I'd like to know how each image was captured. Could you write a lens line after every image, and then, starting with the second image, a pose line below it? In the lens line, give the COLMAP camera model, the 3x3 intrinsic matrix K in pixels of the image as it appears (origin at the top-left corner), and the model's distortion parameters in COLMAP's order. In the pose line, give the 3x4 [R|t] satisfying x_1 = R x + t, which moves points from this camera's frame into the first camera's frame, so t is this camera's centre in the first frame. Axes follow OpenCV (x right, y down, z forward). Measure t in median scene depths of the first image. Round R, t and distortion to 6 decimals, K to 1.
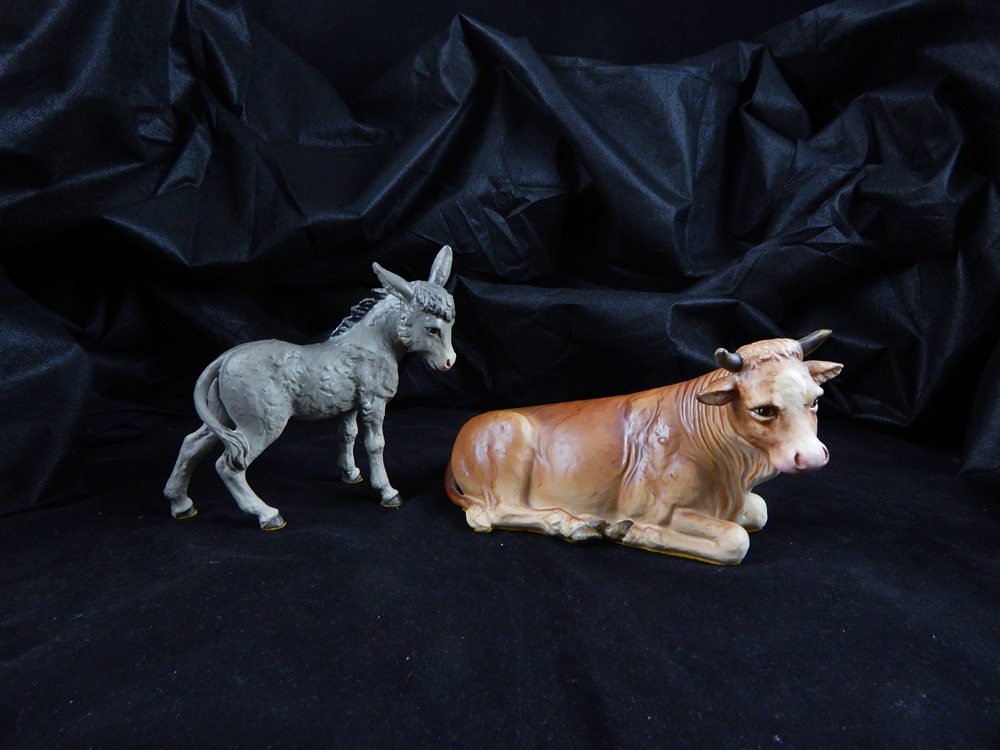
lens RADIAL K [[668.5, 0, 500.0], [0, 668.5, 375.0], [0, 0, 1]] dist [-0.007226, -0.036887]
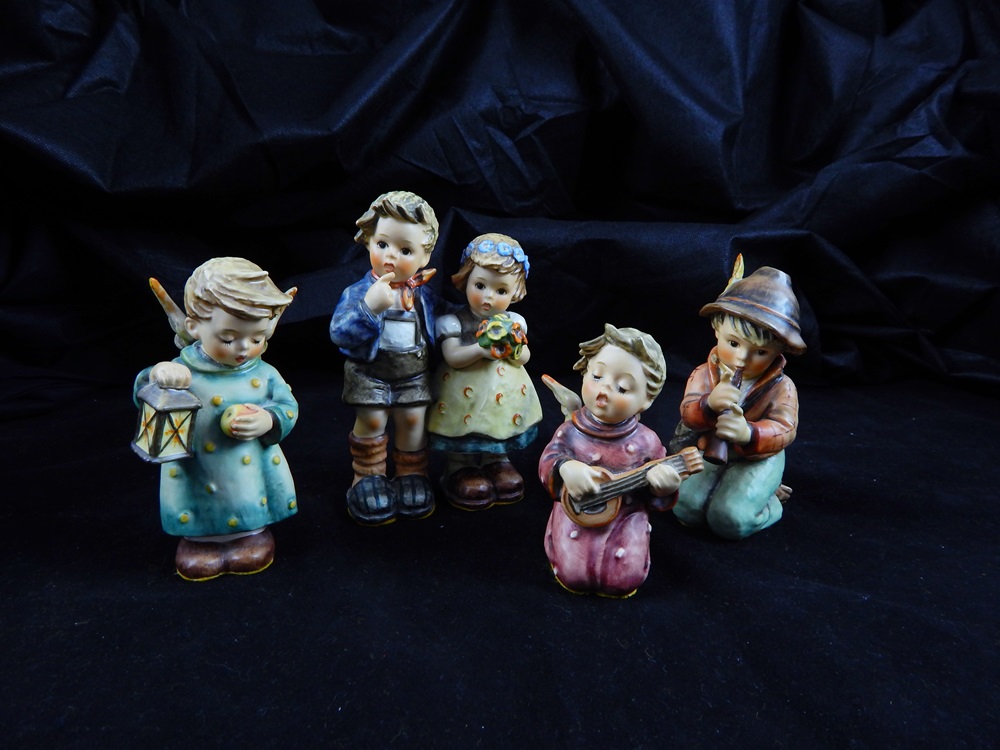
lens RADIAL K [[668.5, 0, 500.0], [0, 668.5, 375.0], [0, 0, 1]] dist [-0.007226, -0.036887]
pose [[0.999878, -0.014494, 0.005861, -0.017677], [0.014314, 0.999457, 0.029680, 0.027160], [-0.006288, -0.029592, 0.999542, 0.186616]]
